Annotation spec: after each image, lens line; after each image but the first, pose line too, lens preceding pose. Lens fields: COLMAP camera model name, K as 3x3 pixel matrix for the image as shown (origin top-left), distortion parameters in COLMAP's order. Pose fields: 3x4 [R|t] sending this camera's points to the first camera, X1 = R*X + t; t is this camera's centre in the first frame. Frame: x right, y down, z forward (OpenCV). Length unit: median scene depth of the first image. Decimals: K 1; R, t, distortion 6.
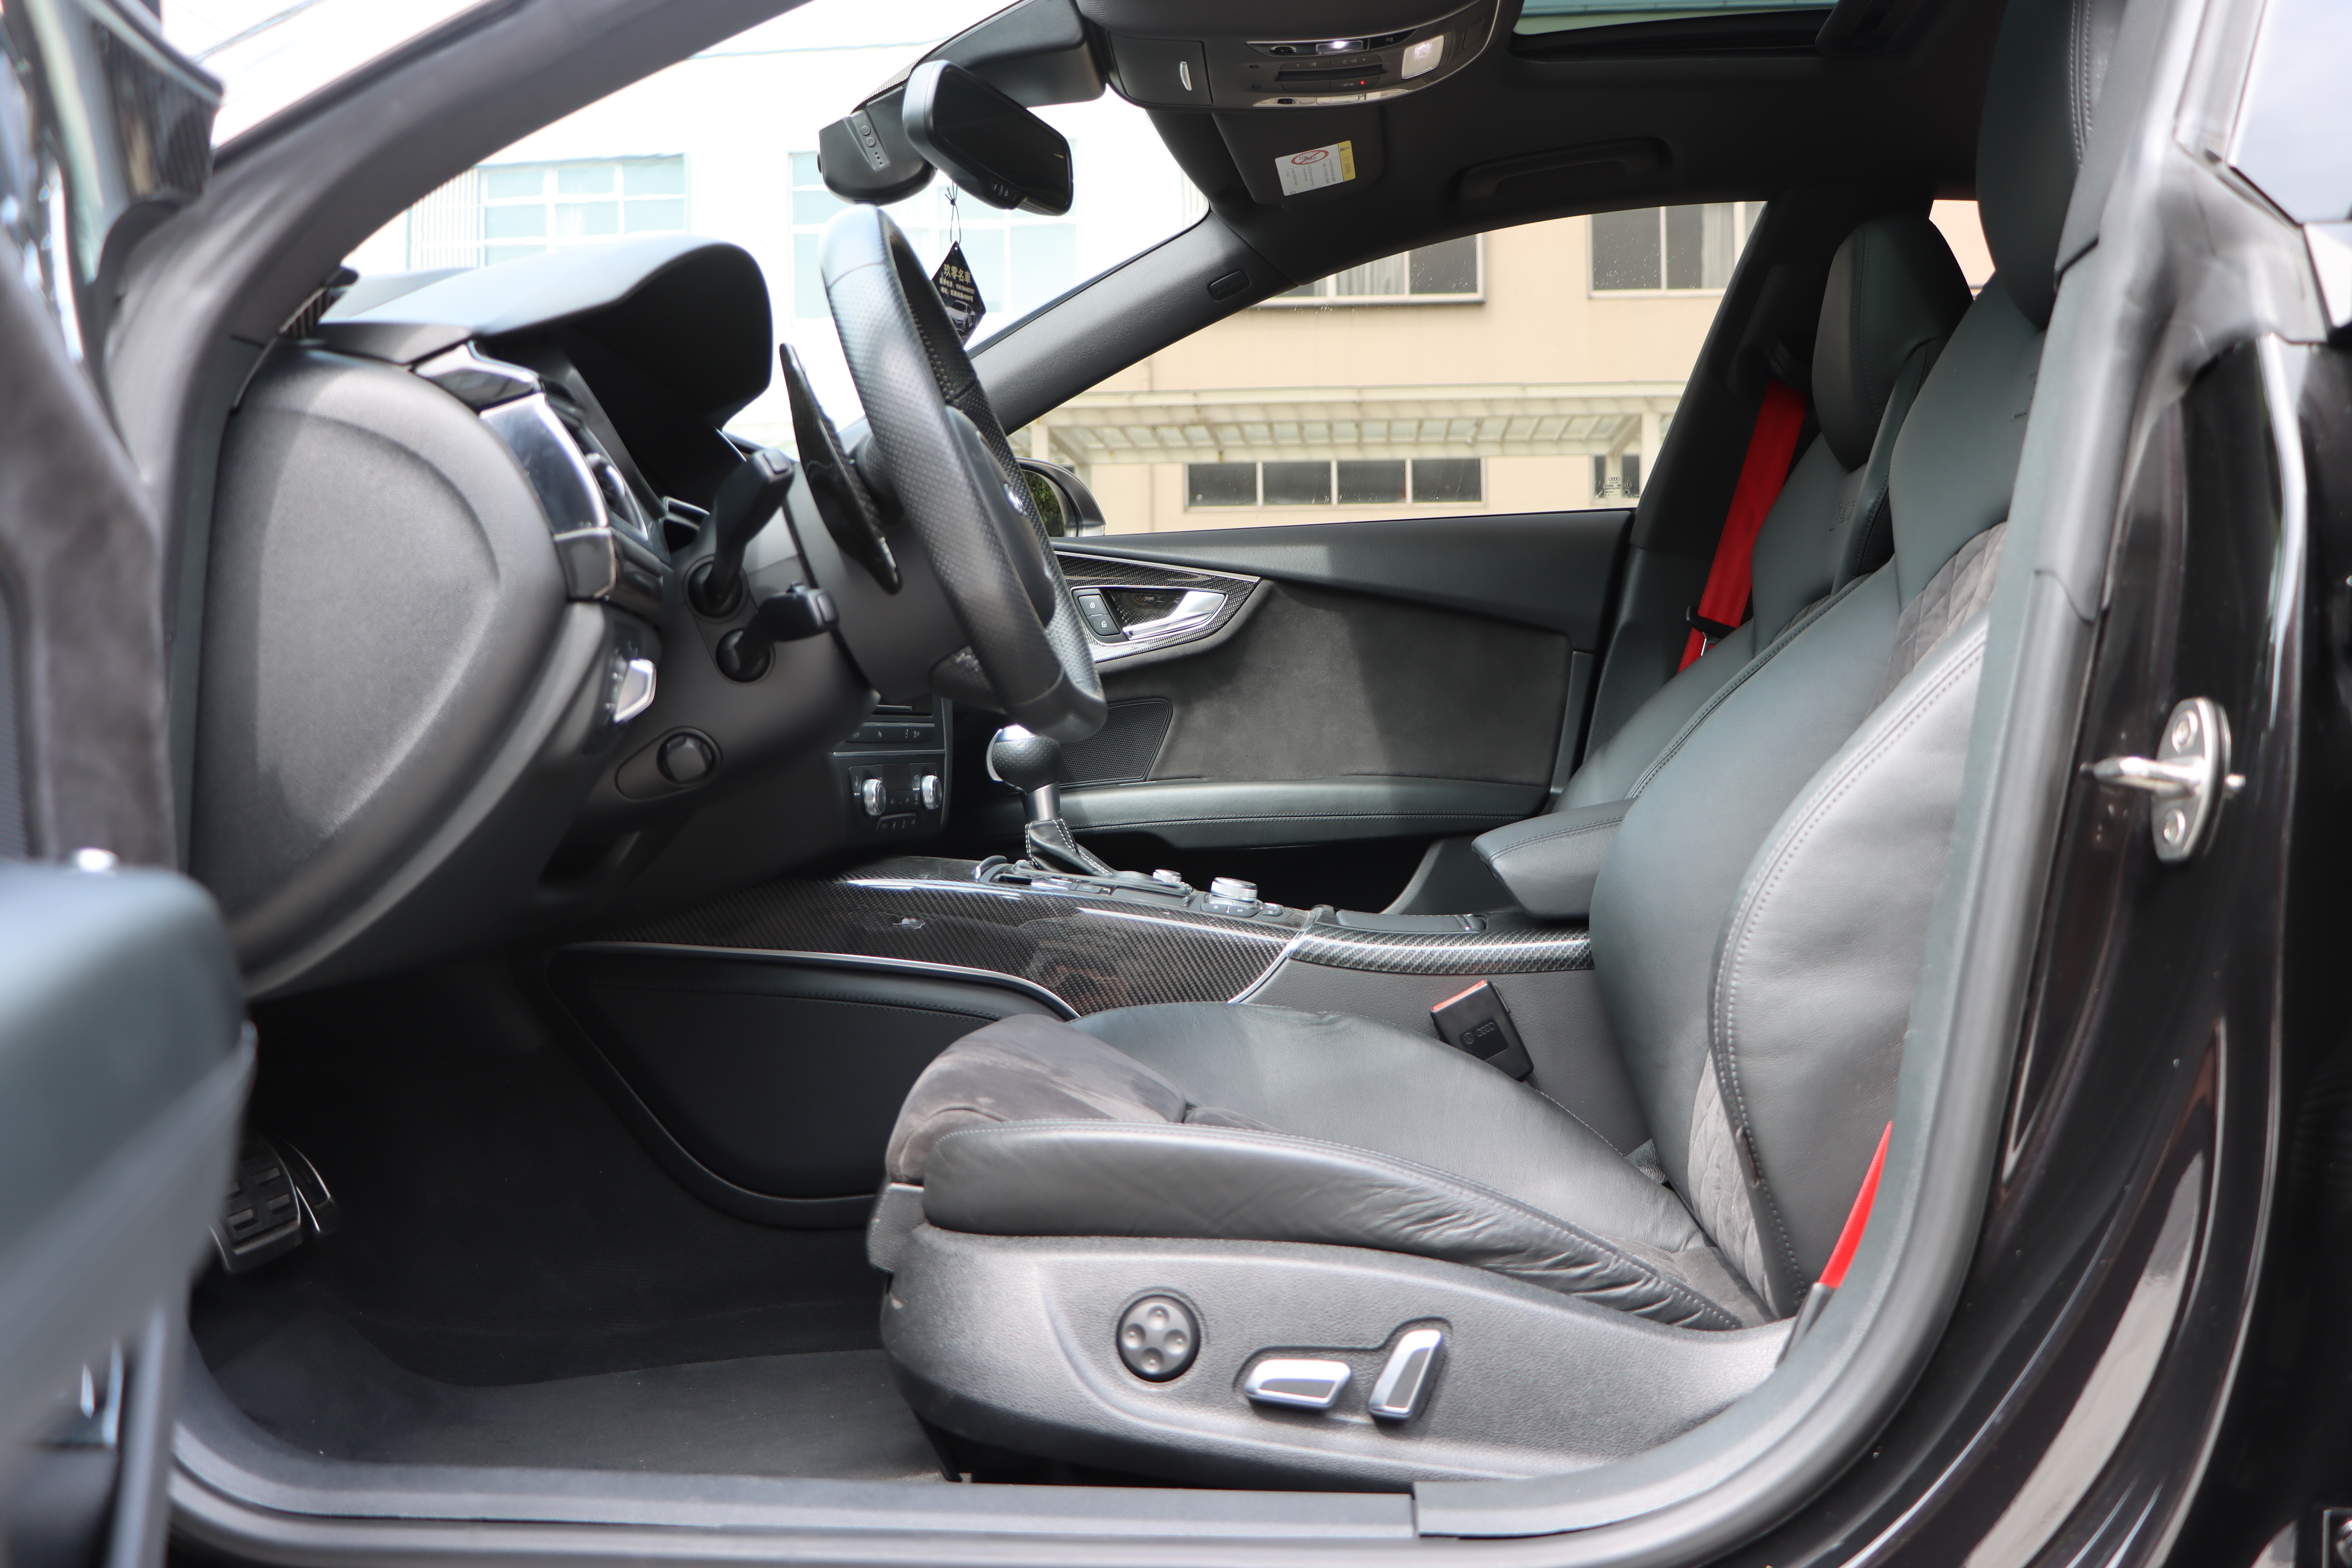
lens RADIAL K [[2271.6, 0, 1171.2], [0, 2271.6, 792.8], [0, 0, 1]] dist [-0.085798, 0.000000]
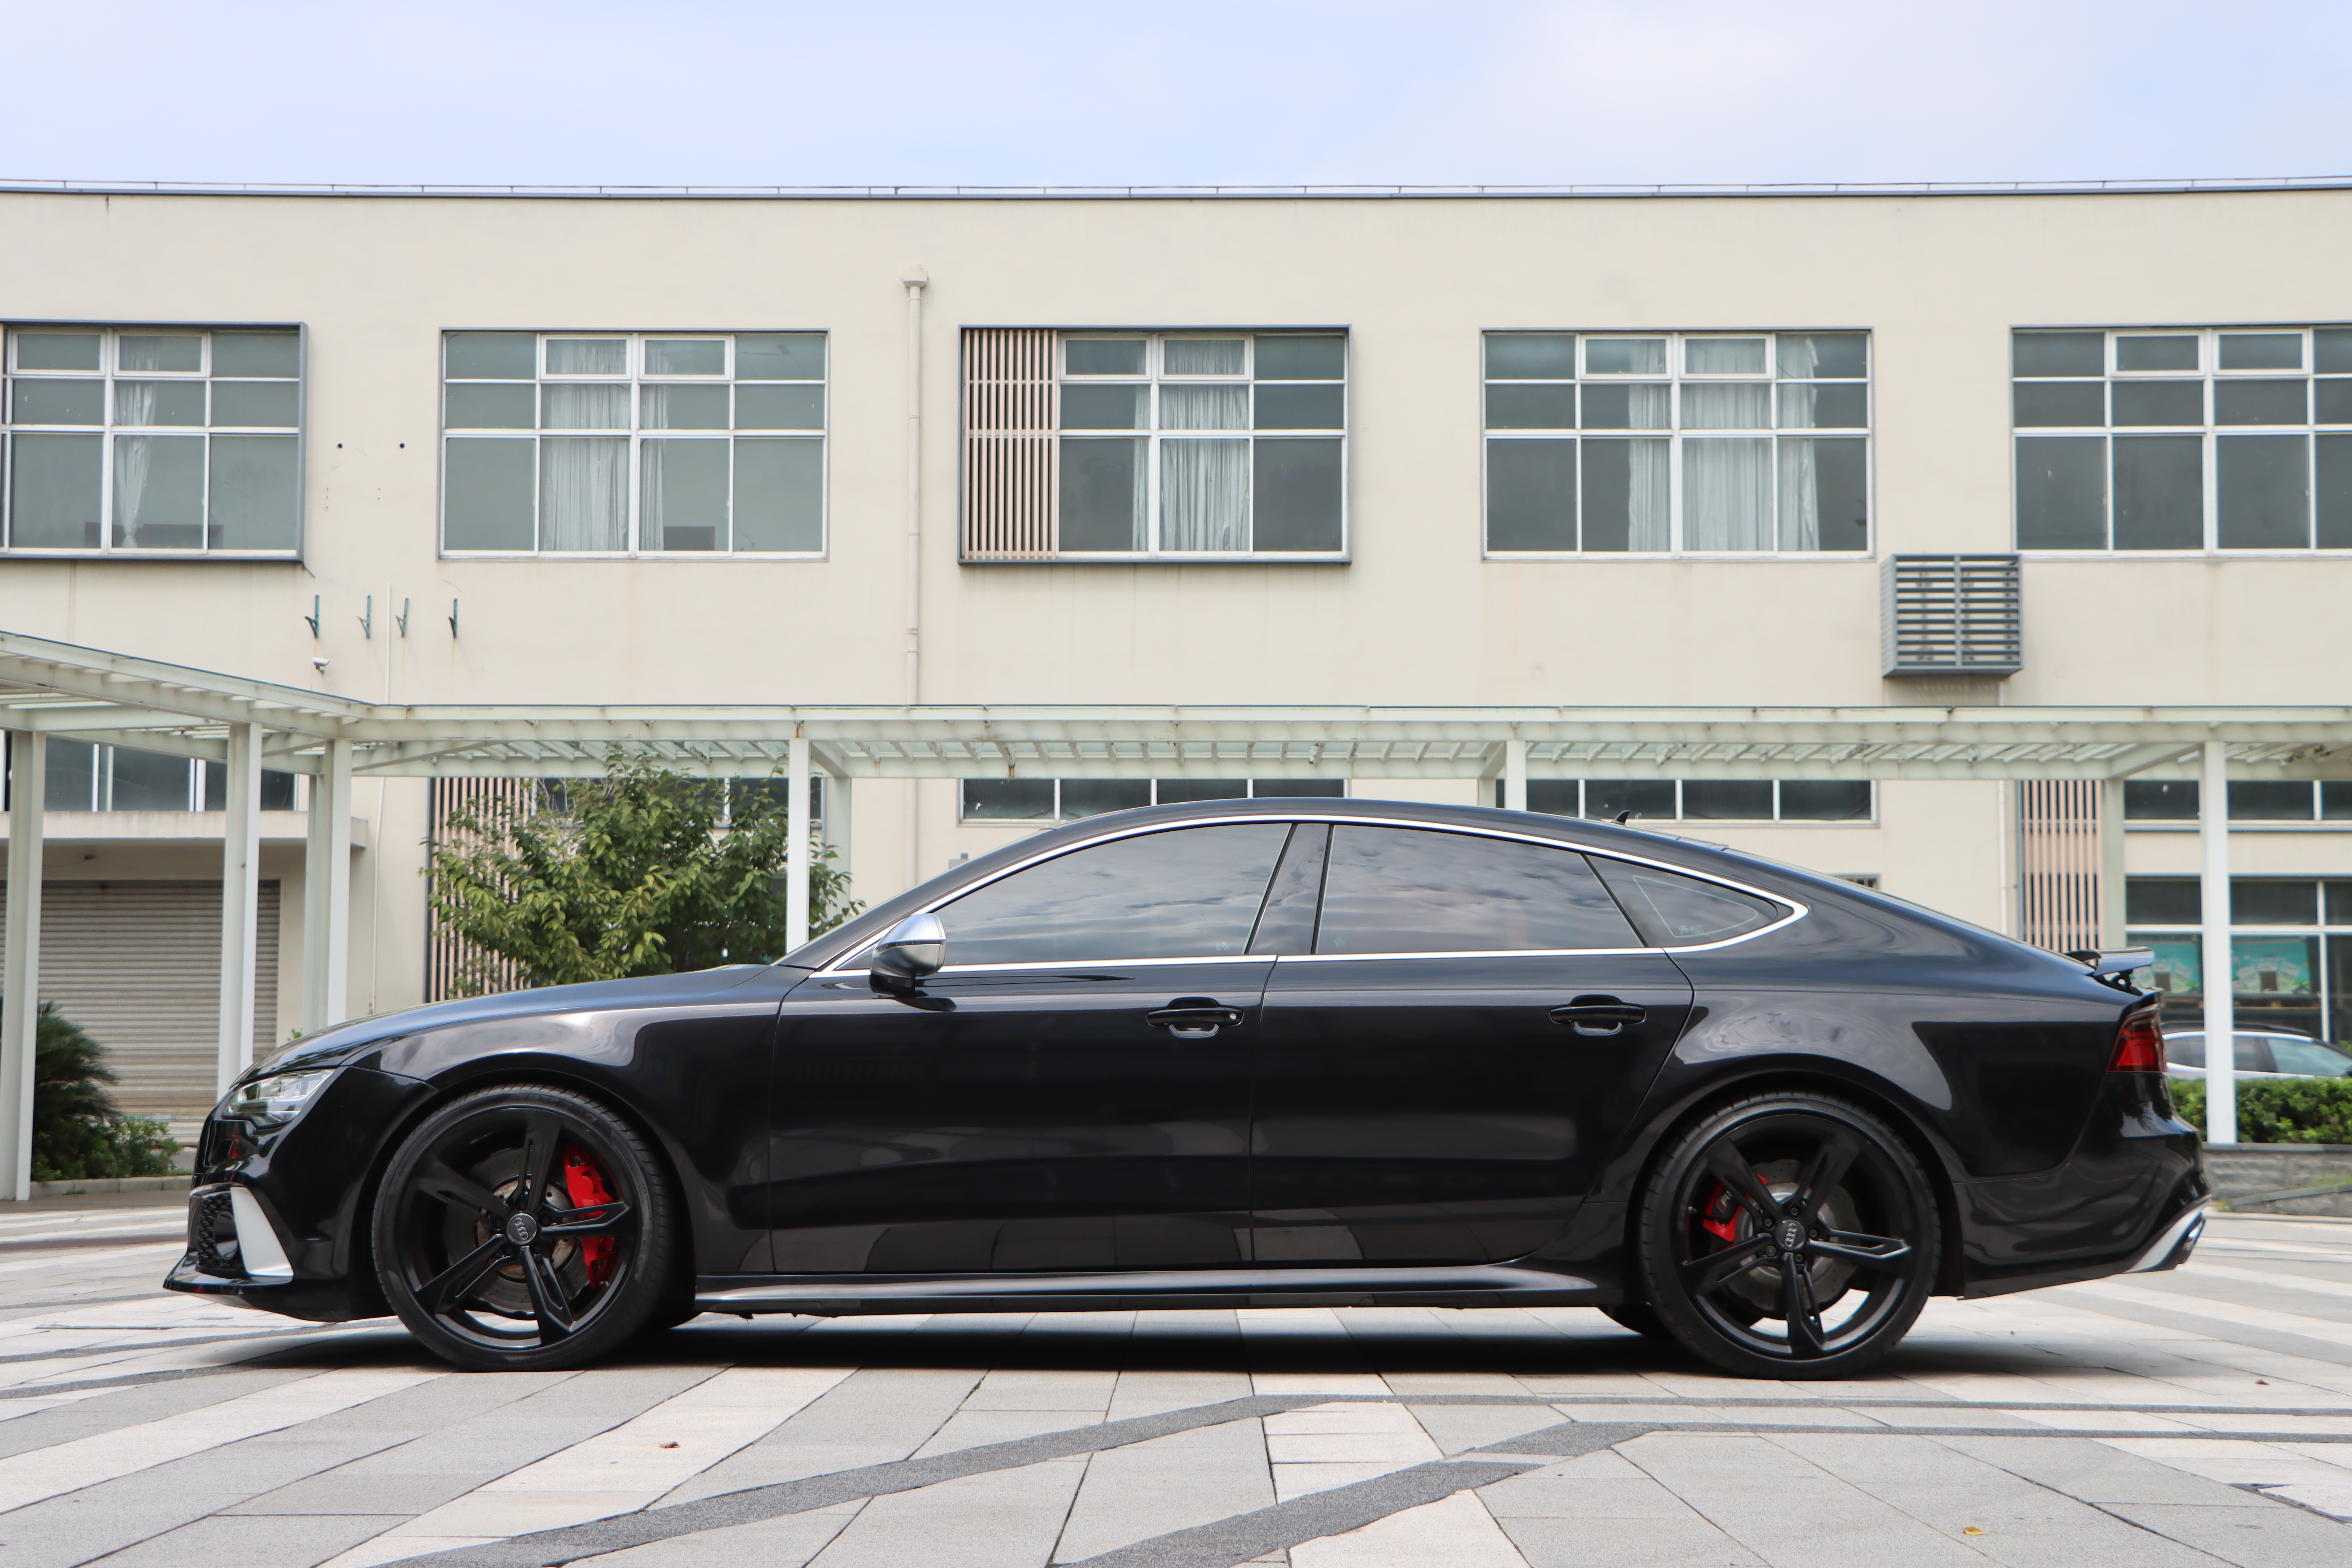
lens RADIAL K [[3529.9, 0, 1174.1], [0, 3529.9, 781.6], [0, 0, 1]] dist [0.080289, 0.000000]
pose [[0.997020, 0.024727, 0.073070, -0.013145], [-0.015629, 0.992337, -0.122564, 0.012028], [-0.075541, 0.121057, 0.989767, -0.286294]]
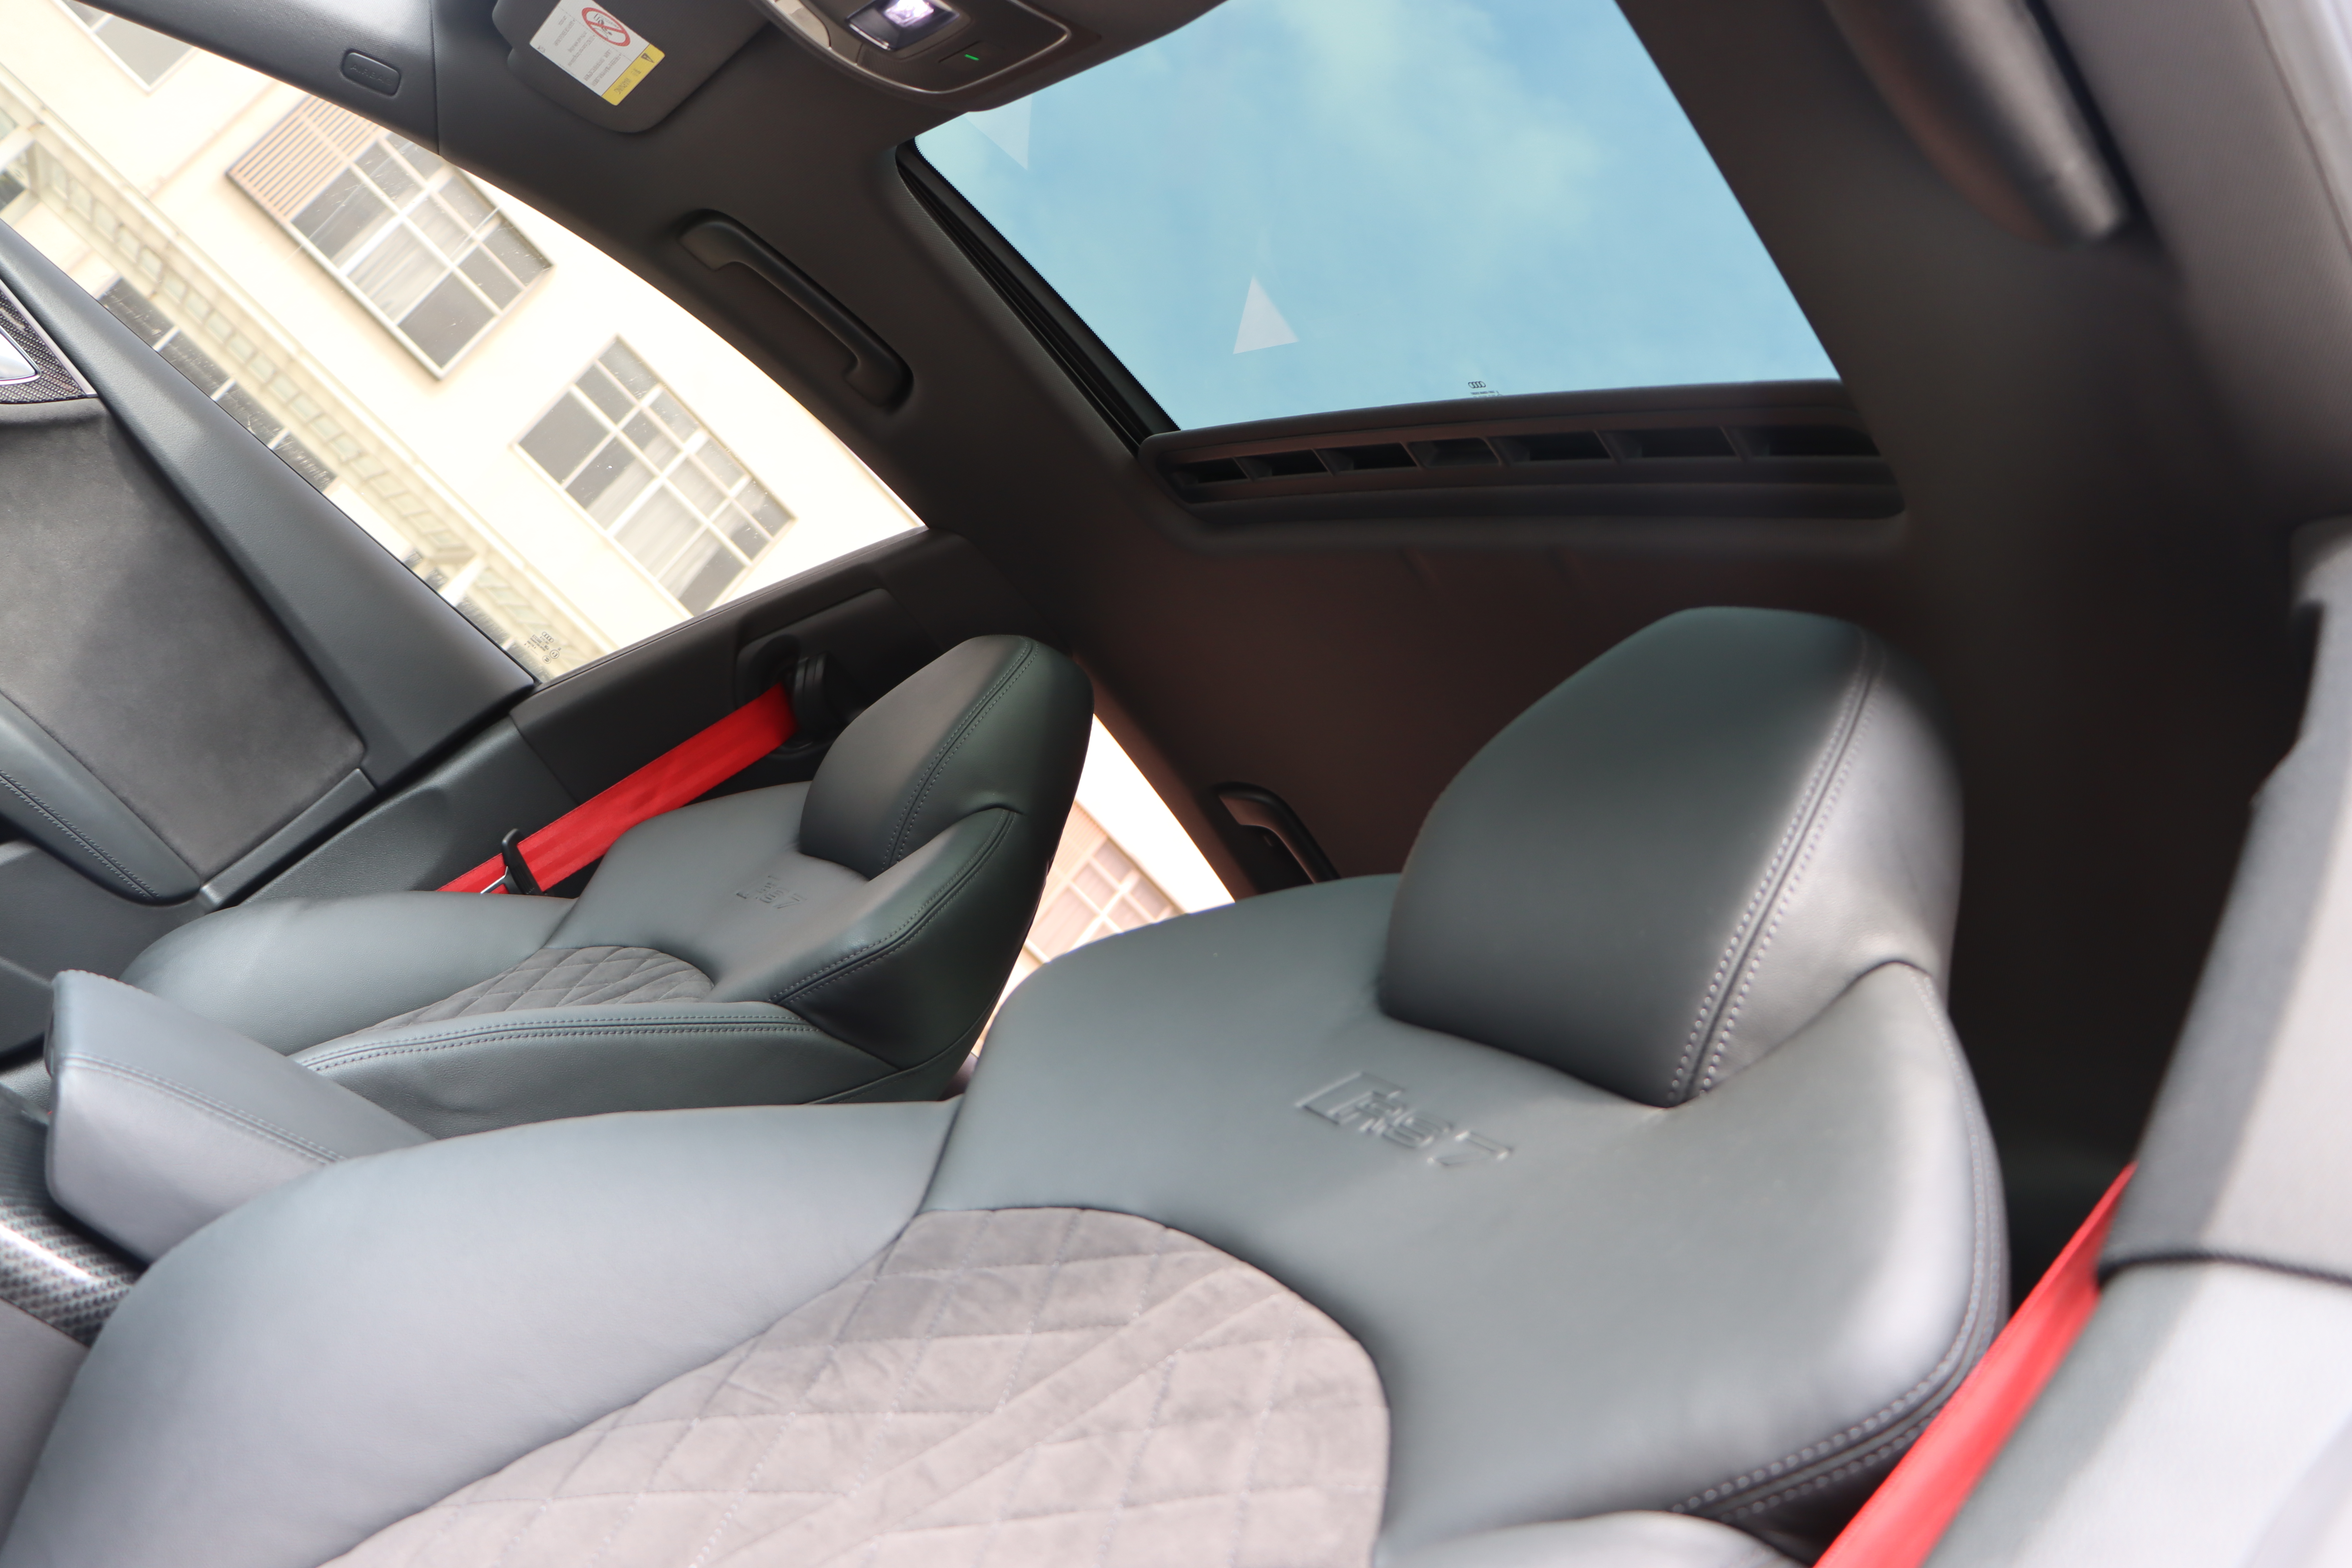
lens RADIAL K [[1930.2, 0, 1191.3], [0, 1930.2, 816.5], [0, 0, 1]] dist [-0.169878, 0.114653]
pose [[0.557350, 0.644270, 0.523716, 0.001384], [-0.589806, 0.751180, -0.296409, -0.002506], [-0.584372, -0.143687, 0.798663, 0.029060]]
